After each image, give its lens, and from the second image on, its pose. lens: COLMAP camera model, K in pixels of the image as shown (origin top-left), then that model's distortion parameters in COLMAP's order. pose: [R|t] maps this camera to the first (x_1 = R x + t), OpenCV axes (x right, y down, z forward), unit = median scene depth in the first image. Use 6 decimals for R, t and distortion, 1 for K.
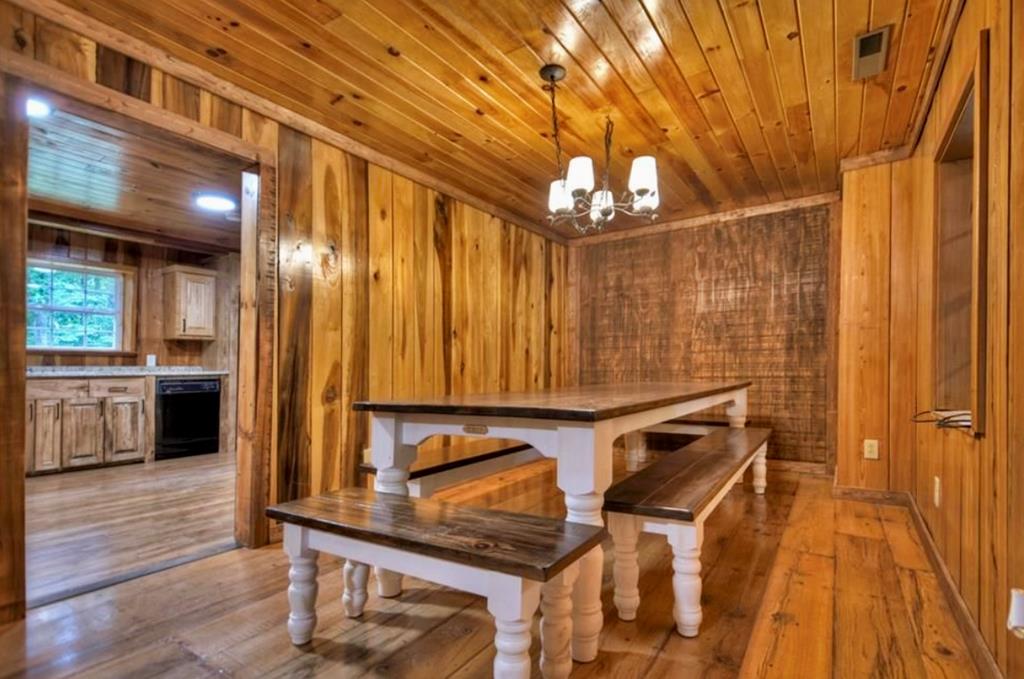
lens RADIAL K [[488.5, 0, 511.7], [0, 488.5, 359.7], [0, 0, 1]] dist [0.031934, -0.033324]
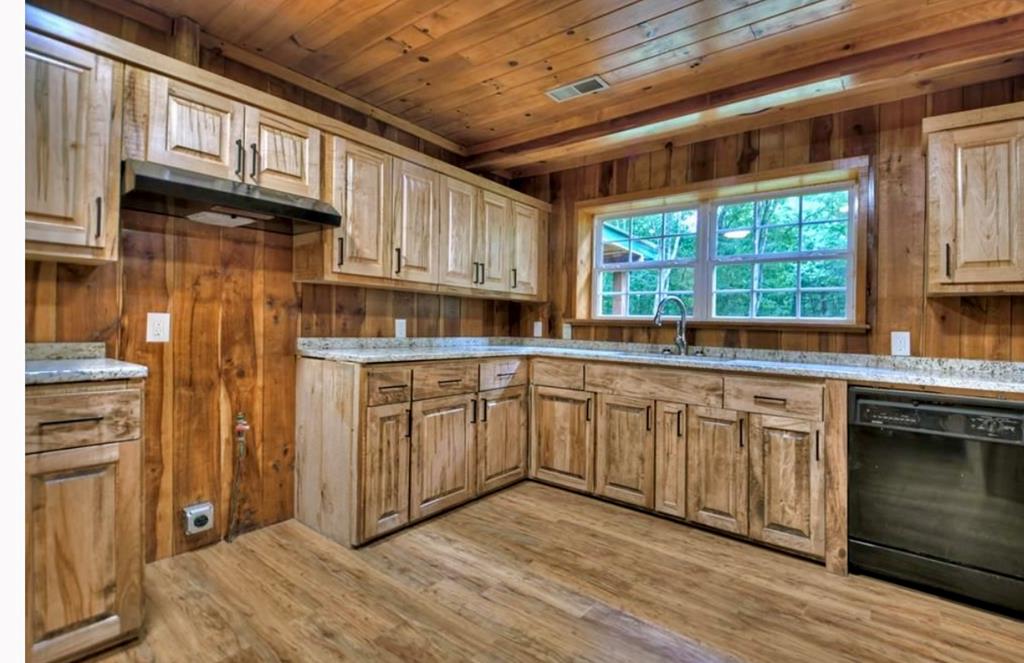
lens RADIAL K [[481.6, 0, 514.8], [0, 481.6, 319.4], [0, 0, 1]] dist [0.029149, -0.031755]
pose [[-0.047760, -0.011727, -0.998790, -0.279147], [-0.013525, 0.999847, -0.011092, -0.012941], [0.998767, 0.012979, -0.047911, 0.725210]]
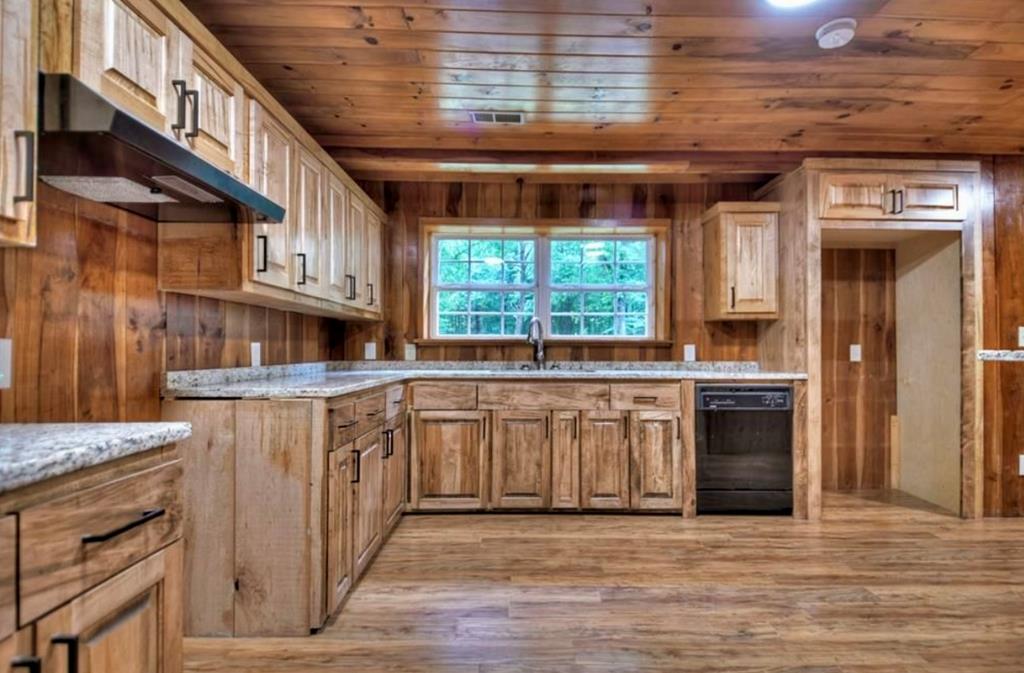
lens RADIAL K [[501.5, 0, 534.6], [0, 501.5, 334.4], [0, 0, 1]] dist [0.002212, -0.000215]
pose [[0.585984, -0.022309, -0.810015, -0.328001], [0.009793, 0.999743, -0.020450, -0.013251], [0.810263, 0.004051, 0.586052, 0.465337]]
